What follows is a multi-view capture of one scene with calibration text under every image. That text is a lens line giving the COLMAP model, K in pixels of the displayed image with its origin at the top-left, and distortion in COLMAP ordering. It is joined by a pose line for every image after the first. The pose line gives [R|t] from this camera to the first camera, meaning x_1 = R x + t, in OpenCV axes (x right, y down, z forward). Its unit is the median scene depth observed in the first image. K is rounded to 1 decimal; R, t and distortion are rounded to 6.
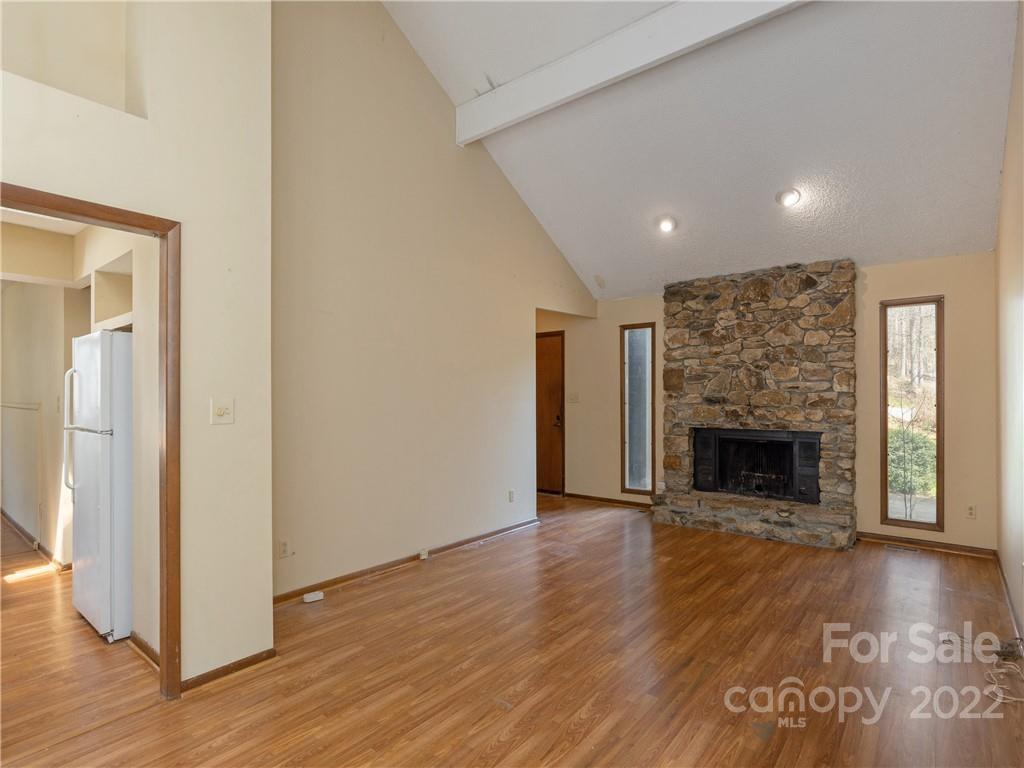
lens RADIAL K [[546.4, 0, 515.9], [0, 546.4, 388.5], [0, 0, 1]] dist [0.016615, -0.000184]
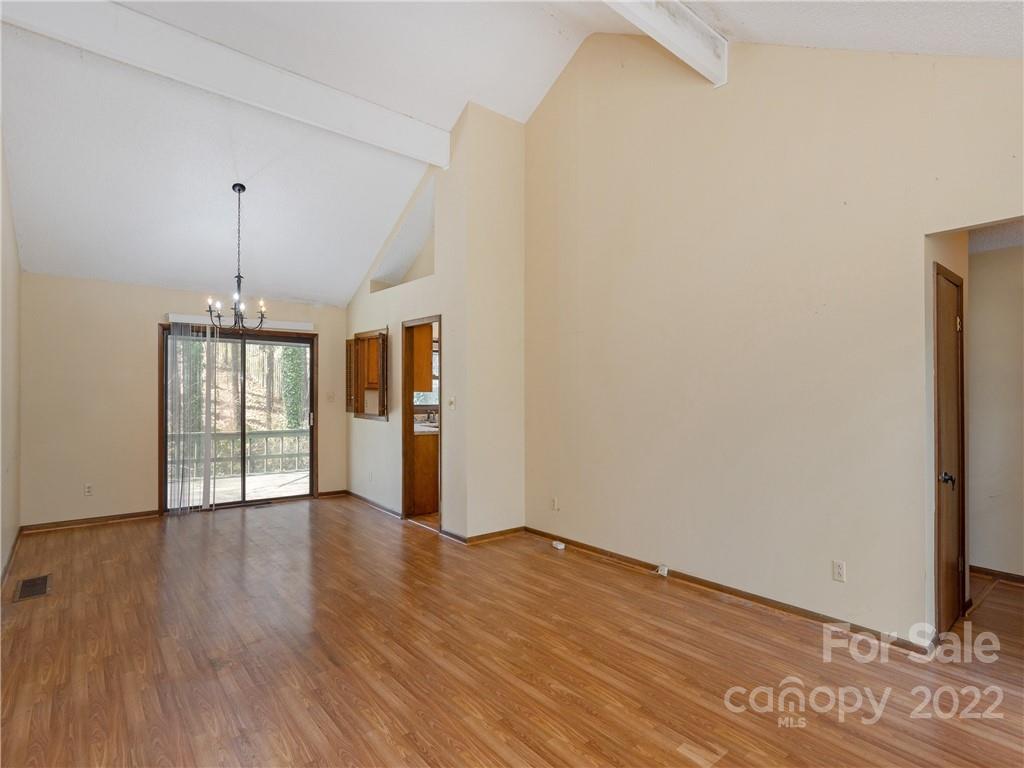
lens RADIAL K [[501.6, 0, 516.1], [0, 501.6, 390.6], [0, 0, 1]] dist [-0.021610, 0.013705]
pose [[-0.189415, -0.015655, -0.981772, 0.788345], [0.000972, 0.999869, -0.016131, 0.018969], [0.981897, -0.004009, -0.189375, 1.034413]]
